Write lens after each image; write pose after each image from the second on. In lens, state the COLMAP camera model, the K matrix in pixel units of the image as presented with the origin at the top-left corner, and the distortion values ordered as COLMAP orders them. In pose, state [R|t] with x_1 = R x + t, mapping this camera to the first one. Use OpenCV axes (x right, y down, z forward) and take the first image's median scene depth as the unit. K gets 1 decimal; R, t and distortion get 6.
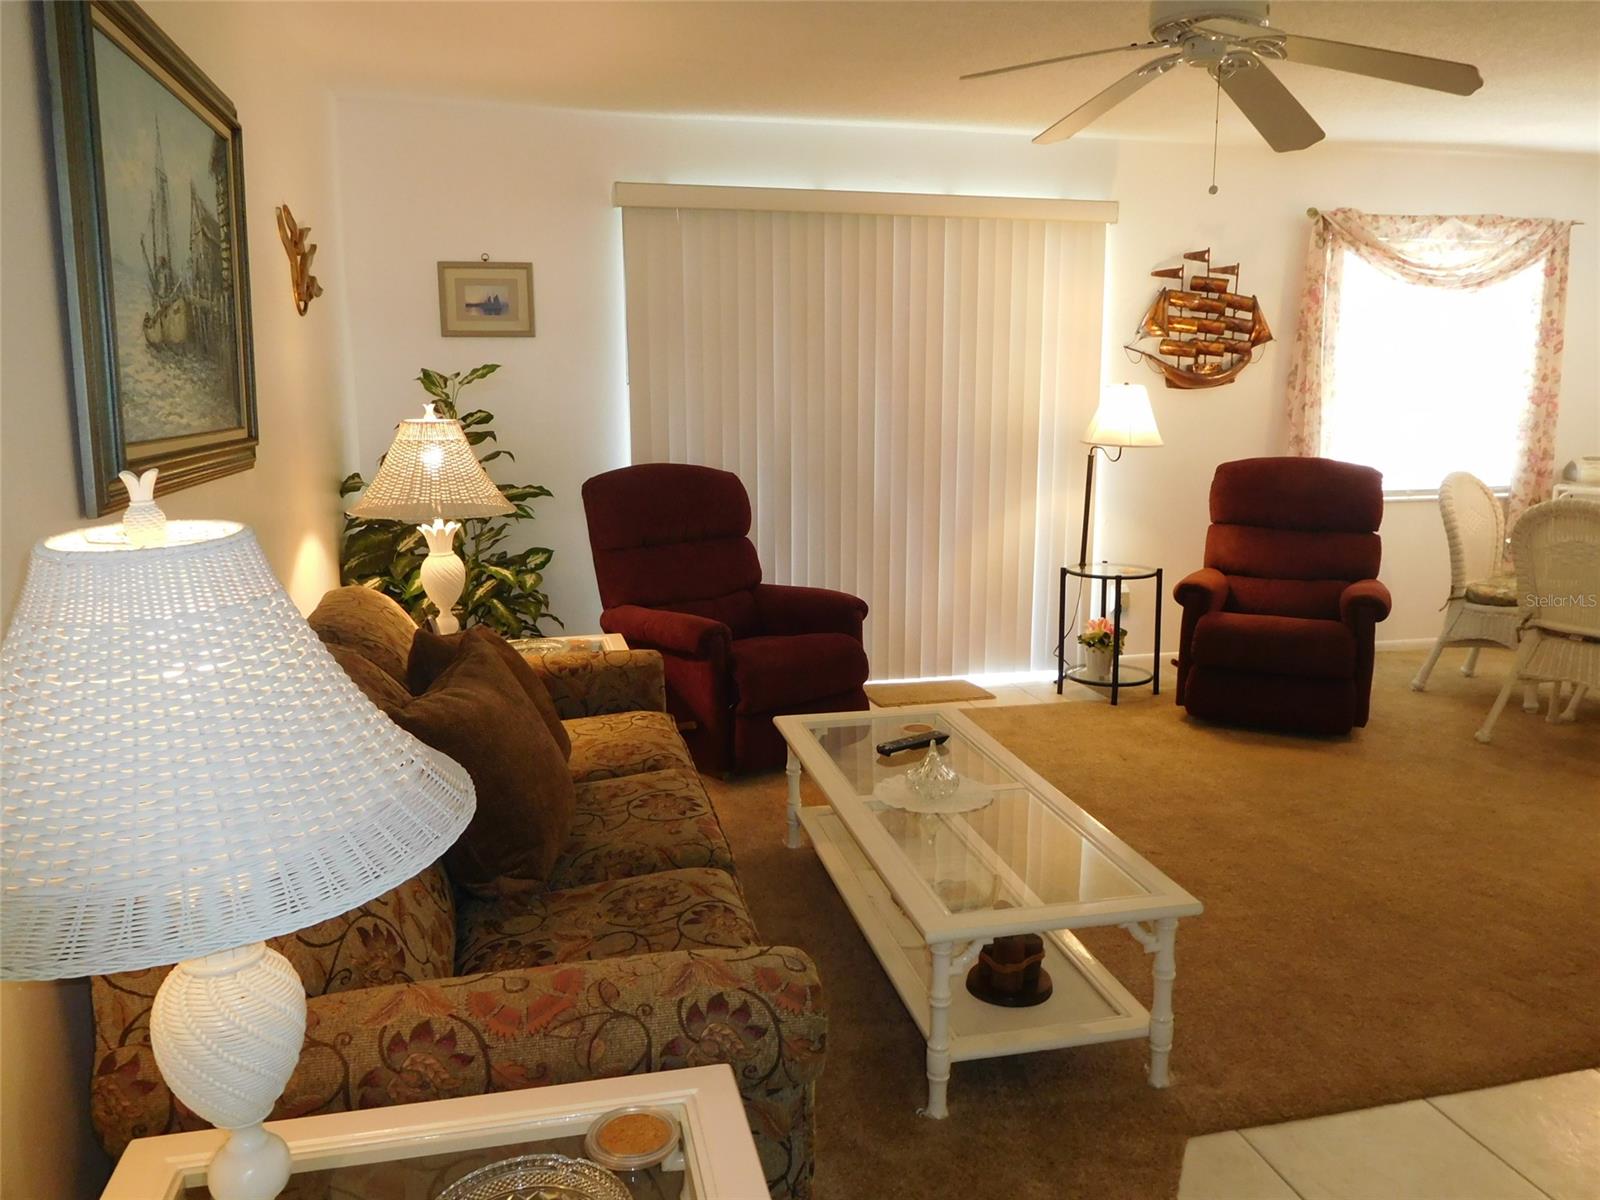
lens RADIAL K [[1190.8, 0, 803.9], [0, 1190.8, 599.6], [0, 0, 1]] dist [-0.021751, 0.006396]
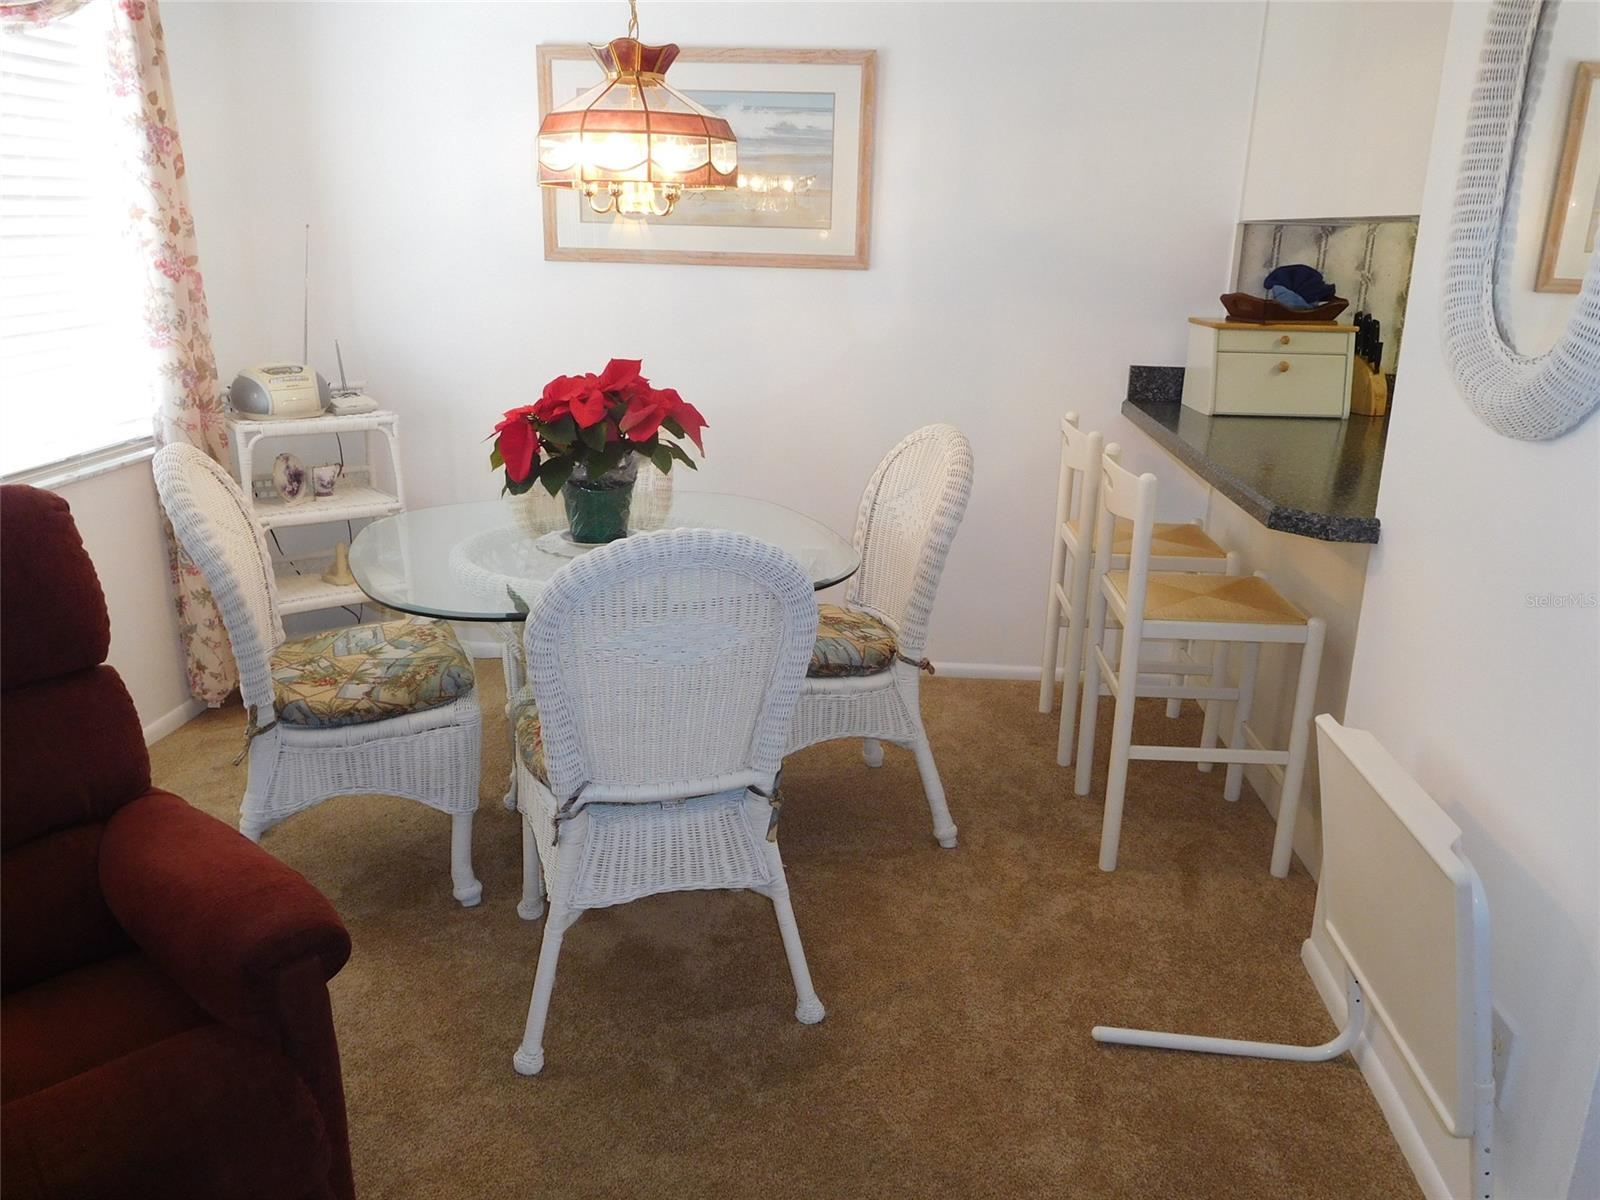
lens RADIAL K [[1190.8, 0, 798.1], [0, 1190.8, 603.0], [0, 0, 1]] dist [-0.021751, 0.006396]
pose [[0.314089, -0.273752, 0.909070, 0.220206], [0.153925, 0.959542, 0.235769, -0.125361], [-0.936833, 0.065876, 0.343519, 0.662674]]
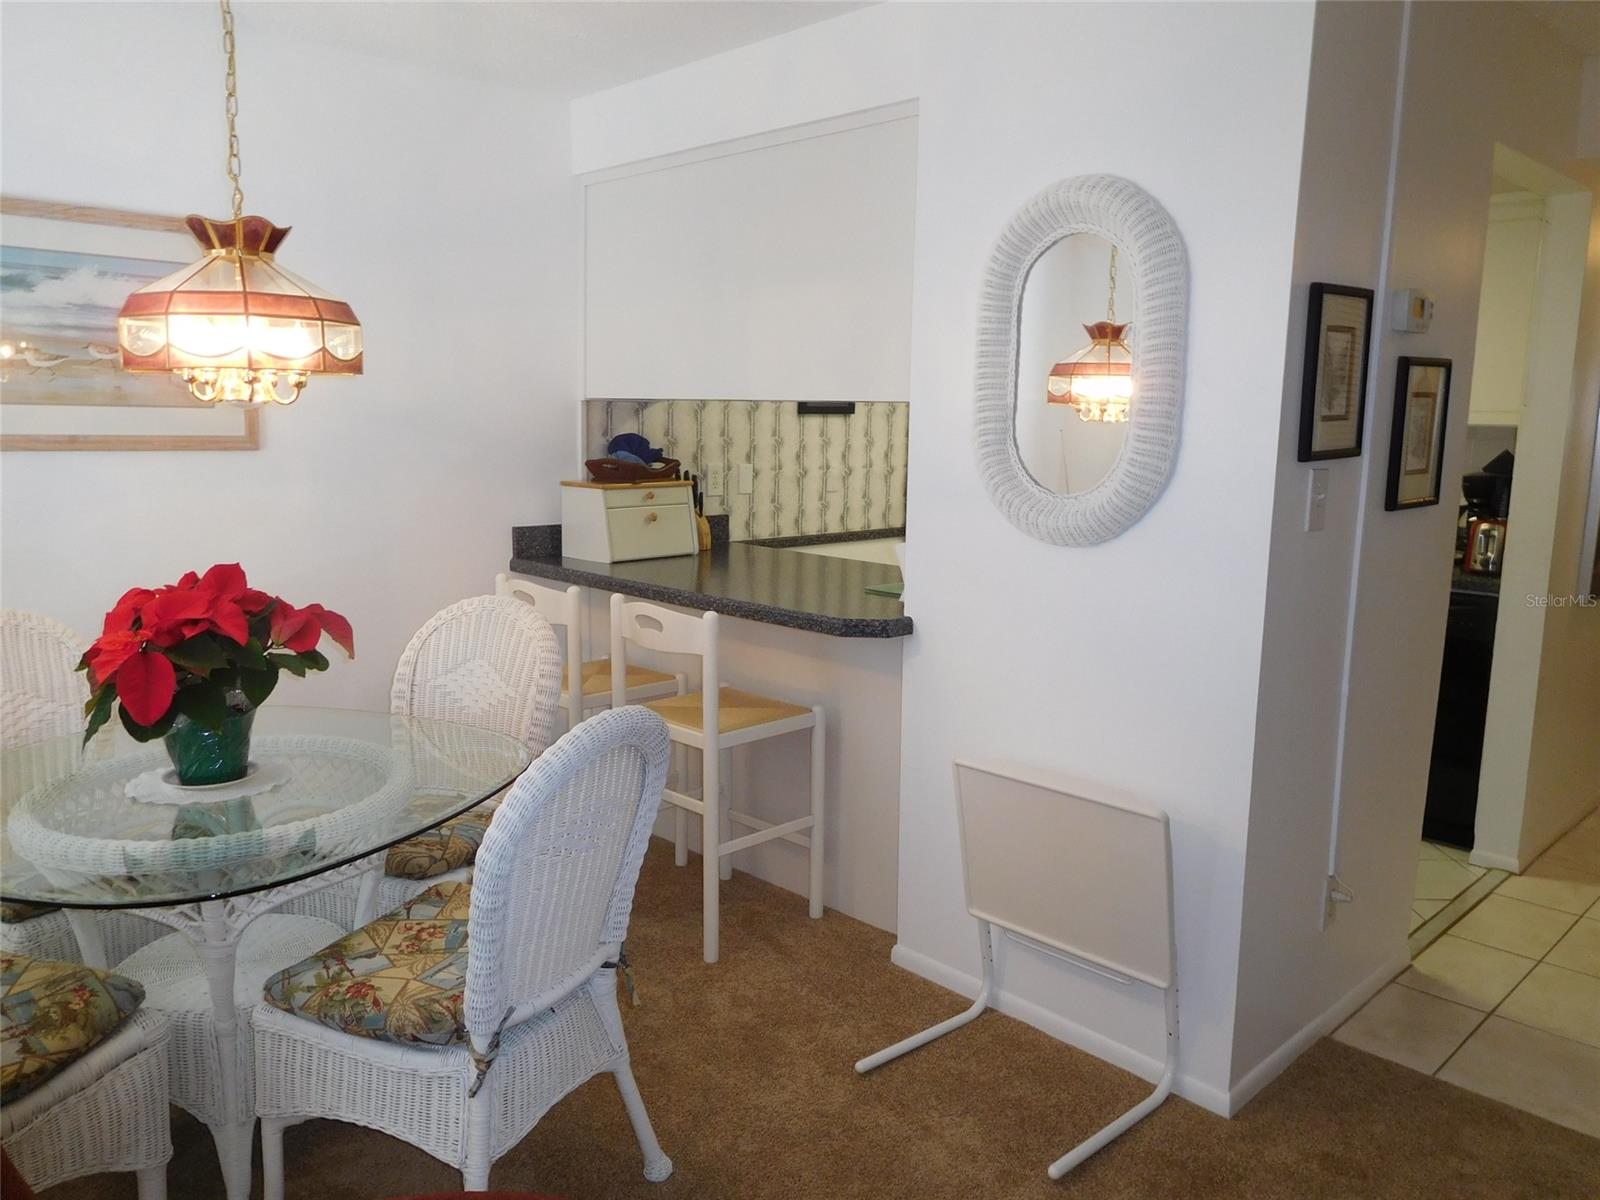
lens RADIAL K [[1190.8, 0, 800.9], [0, 1190.8, 603.5], [0, 0, 1]] dist [-0.021751, 0.006396]
pose [[-0.504259, -0.143758, 0.851503, 0.205519], [0.141175, 0.959057, 0.245520, -0.180162], [-0.851935, 0.244016, -0.463318, 0.925166]]
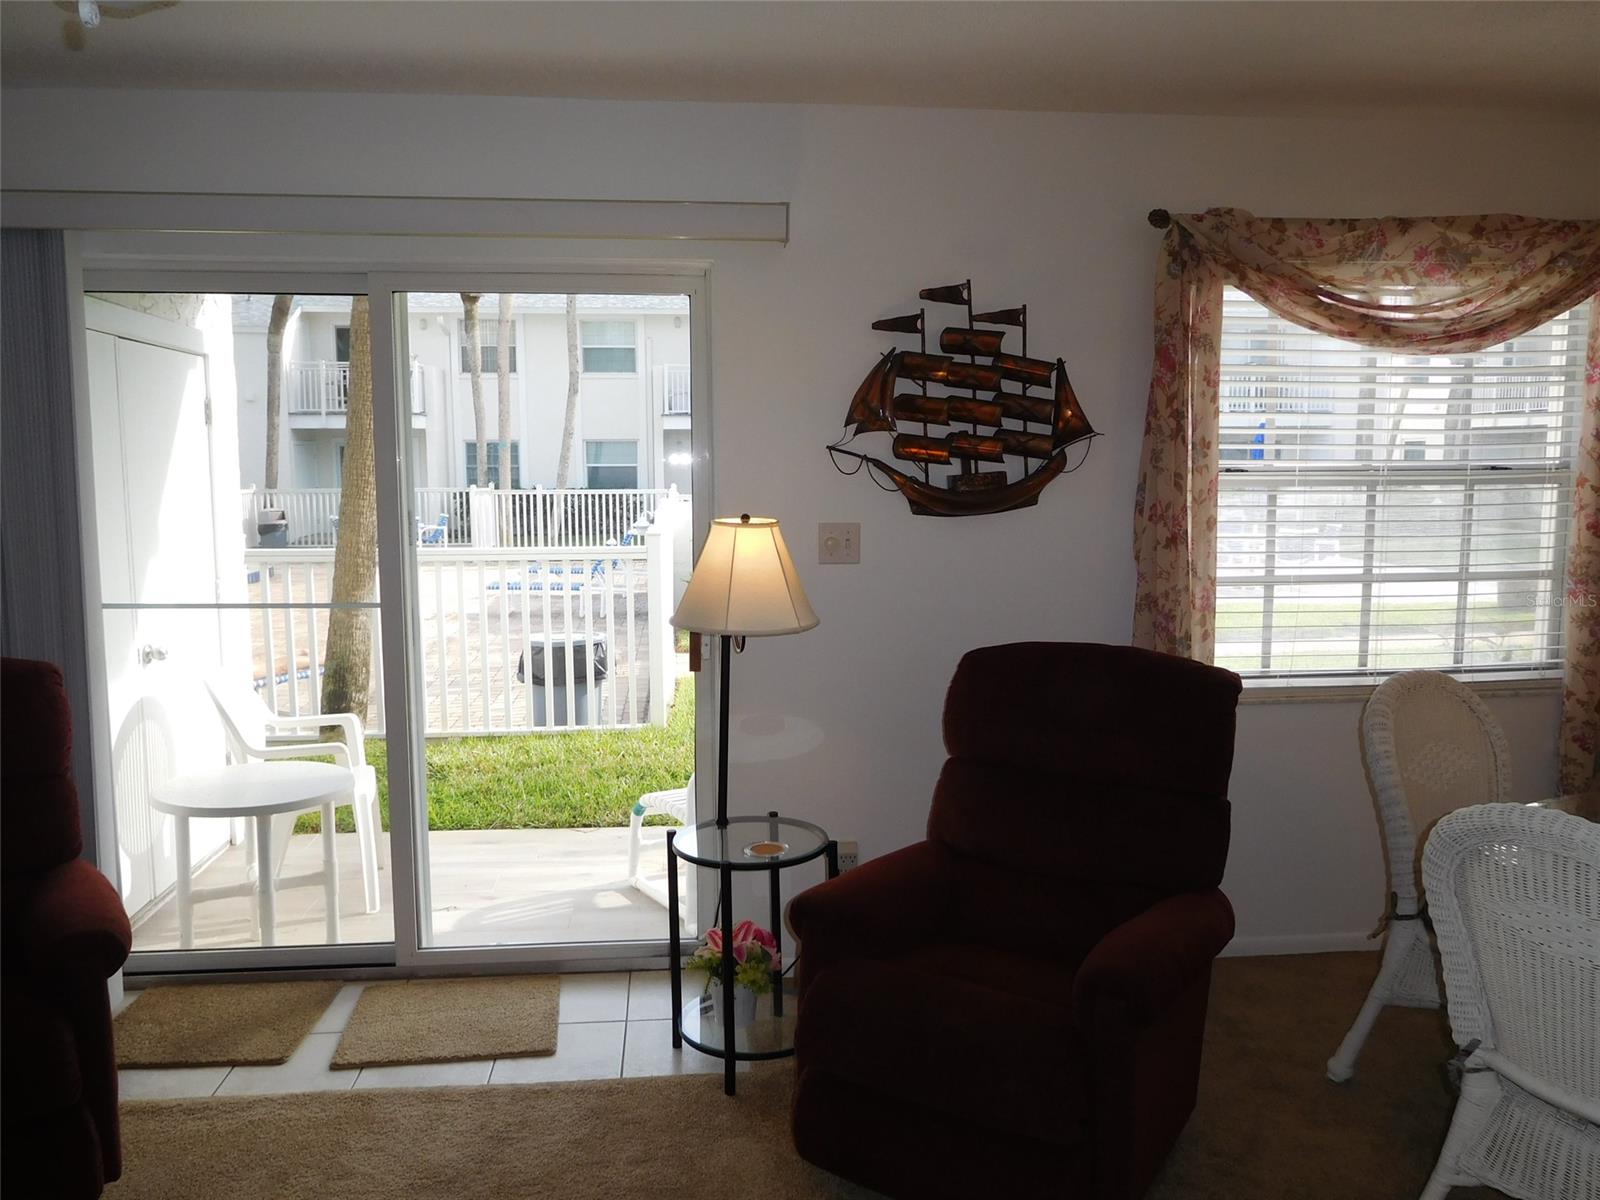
lens RADIAL K [[1190.8, 0, 826.6], [0, 1190.8, 604.3], [0, 0, 1]] dist [-0.021751, 0.006396]
pose [[0.991298, 0.009781, -0.131275, 0.374403], [-0.018694, 0.997589, -0.066838, -0.101873], [0.130304, 0.068711, 0.989090, 0.446626]]
